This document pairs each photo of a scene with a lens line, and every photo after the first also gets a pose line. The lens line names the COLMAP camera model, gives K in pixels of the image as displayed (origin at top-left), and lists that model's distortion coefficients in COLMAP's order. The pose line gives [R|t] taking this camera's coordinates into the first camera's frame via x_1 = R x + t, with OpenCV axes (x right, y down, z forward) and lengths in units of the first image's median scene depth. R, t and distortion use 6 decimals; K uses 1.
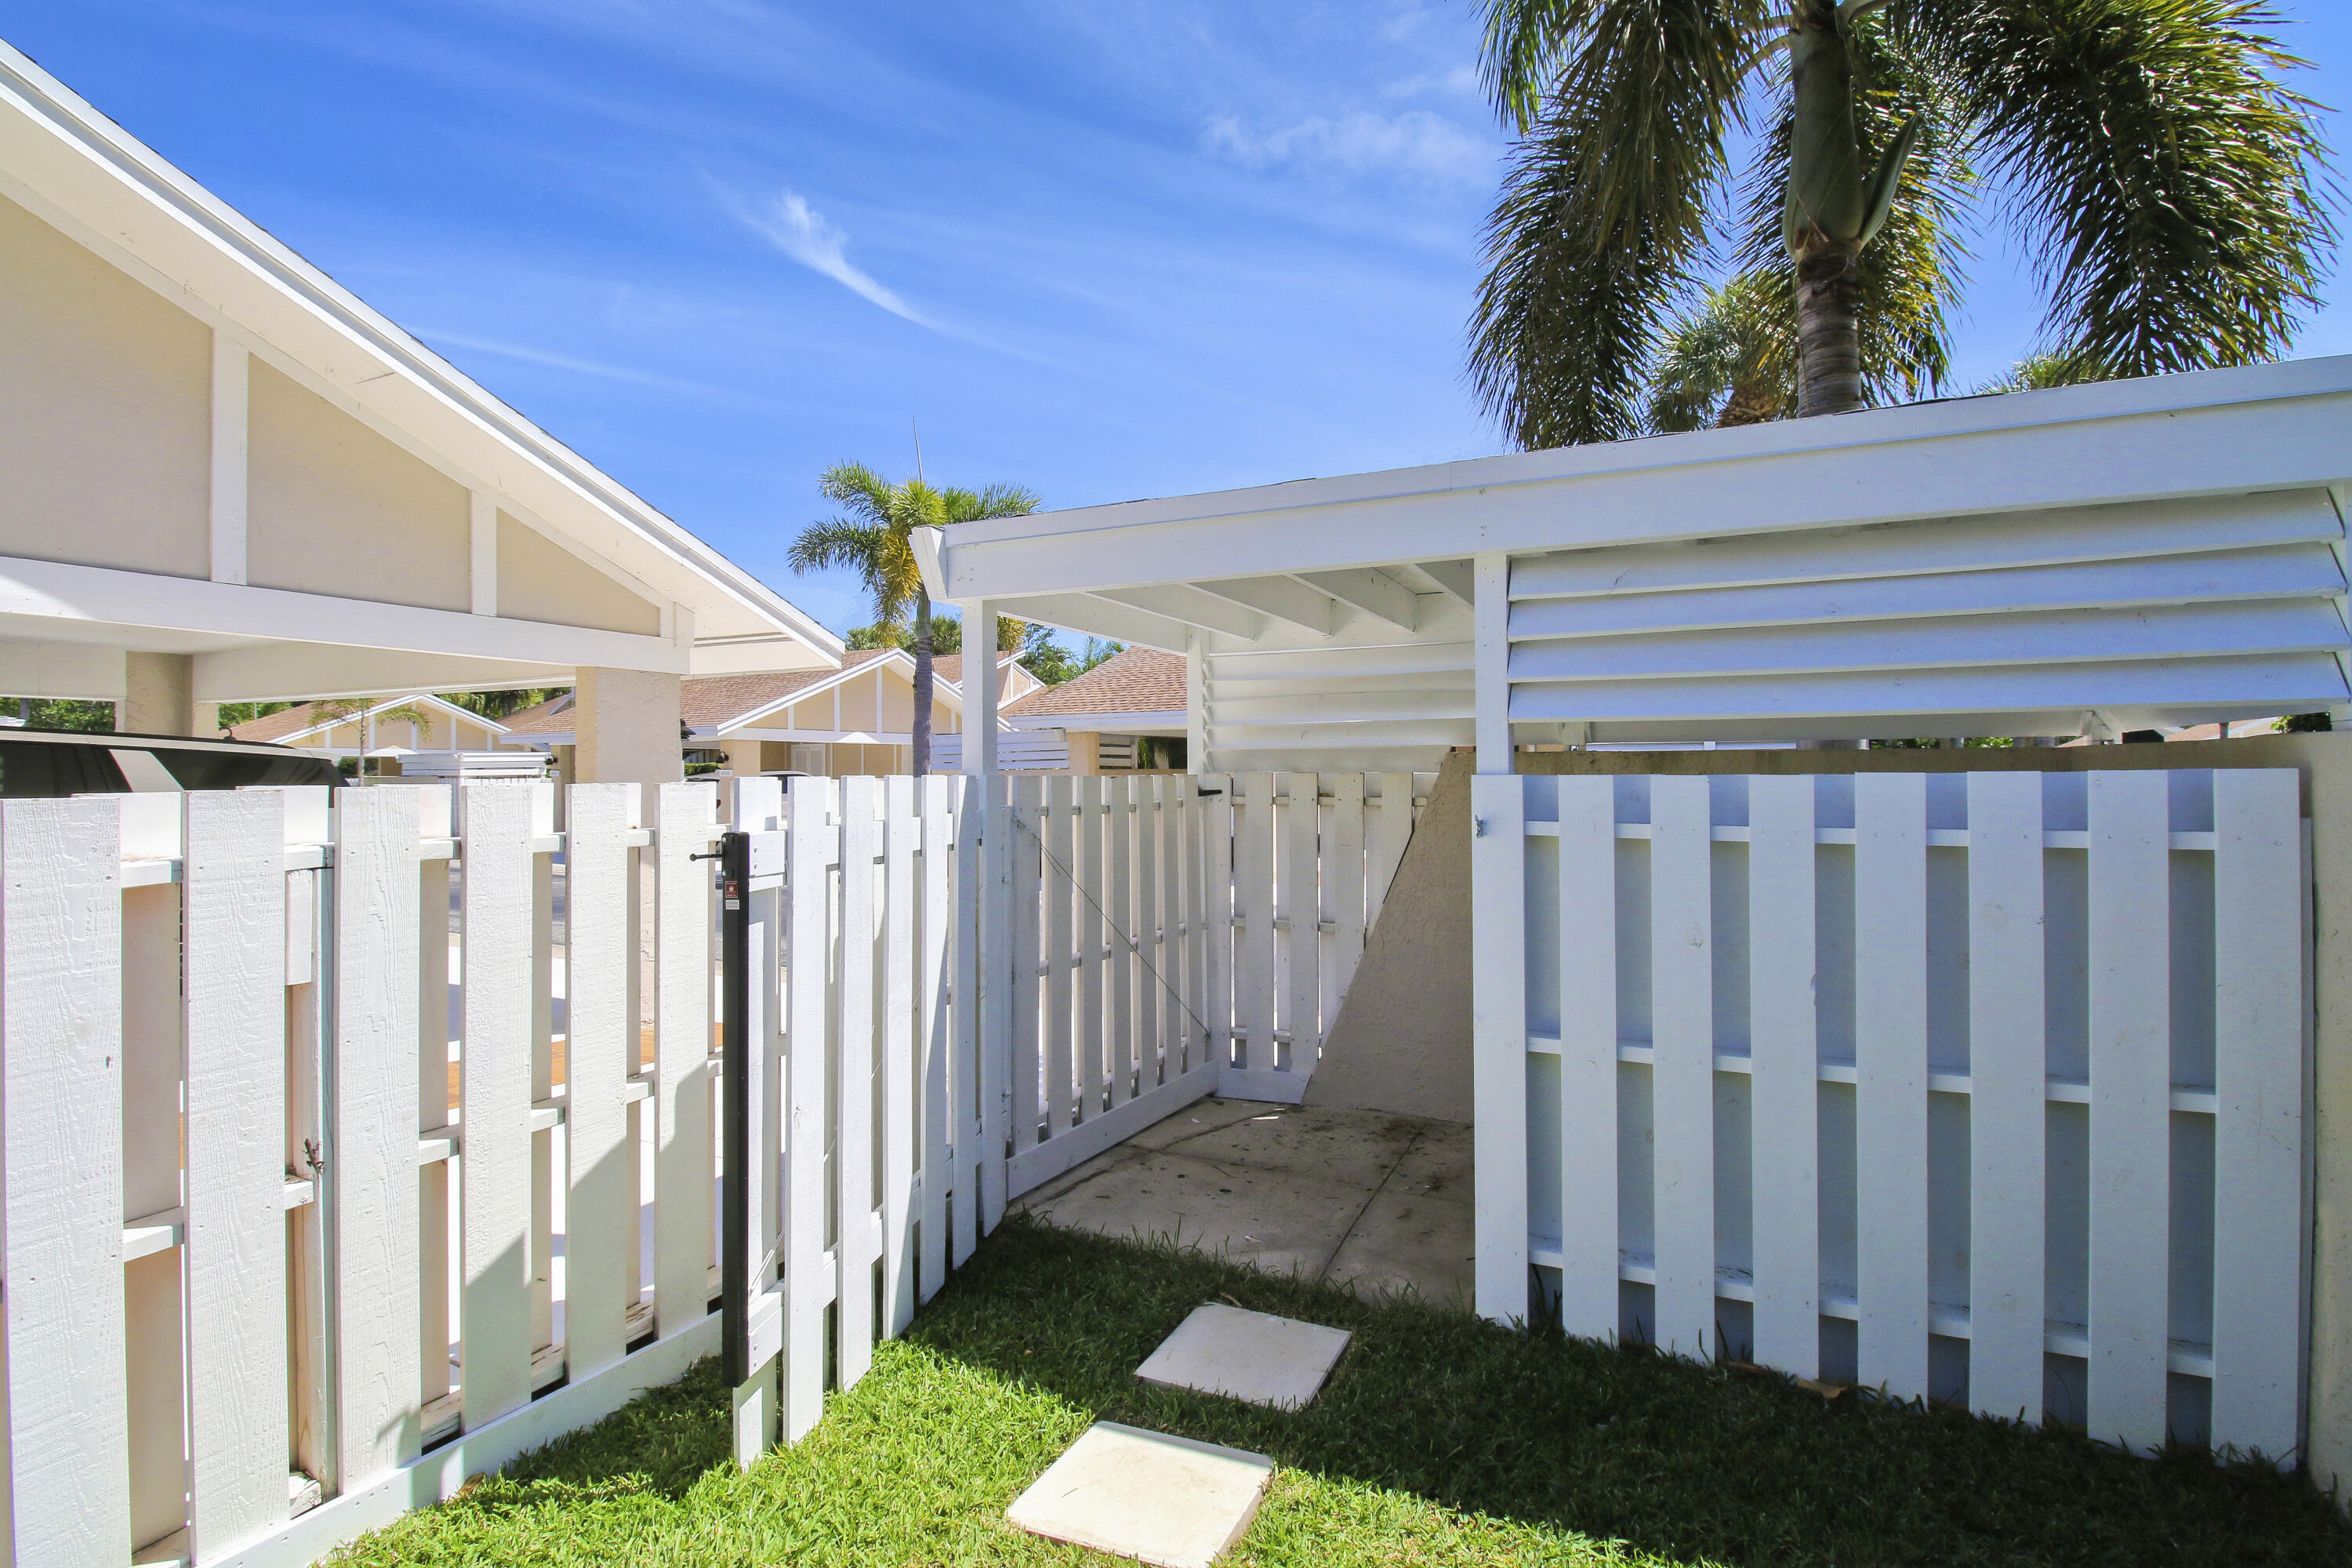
lens RADIAL K [[1108.7, 0, 1200.9], [0, 1108.7, 775.0], [0, 0, 1]] dist [0.002540, -0.013351]
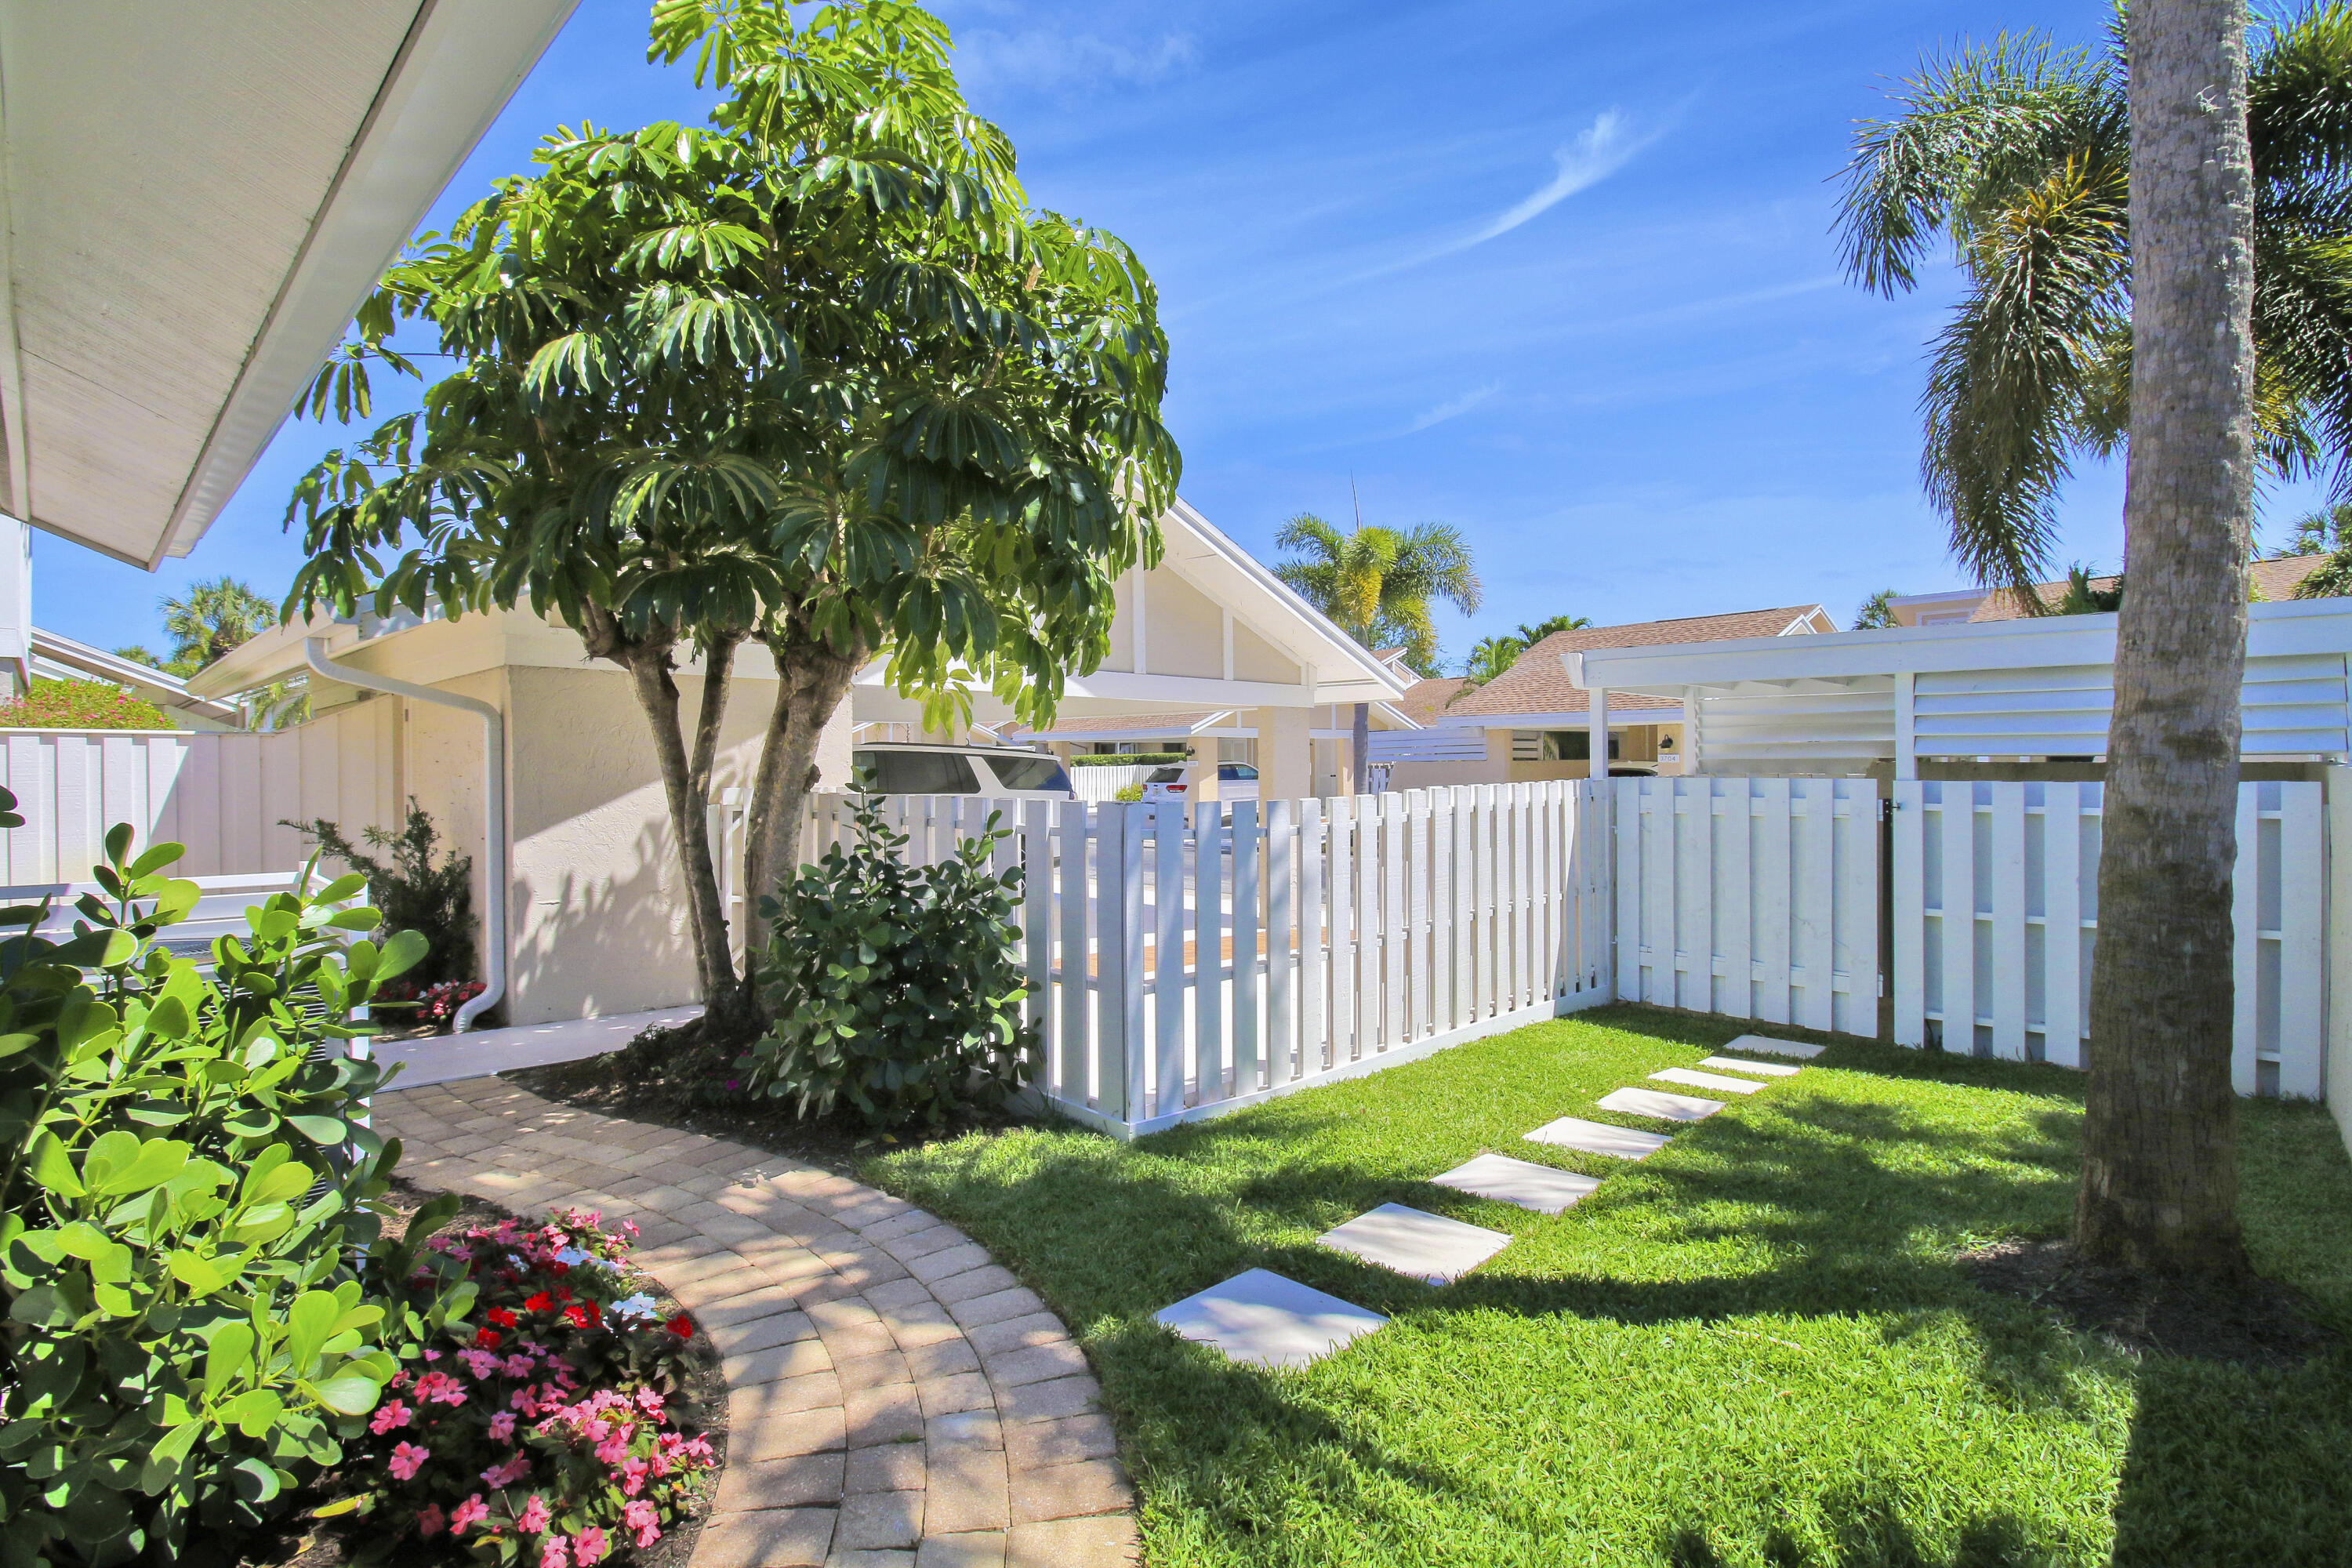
lens RADIAL K [[1108.7, 0, 1200.9], [0, 1108.7, 775.0], [0, 0, 1]] dist [0.002540, -0.013351]
pose [[0.952753, -0.000170, -0.303746, -0.354881], [0.004045, 0.999918, 0.012130, -0.040994], [0.303720, -0.012785, 0.952676, -1.343194]]
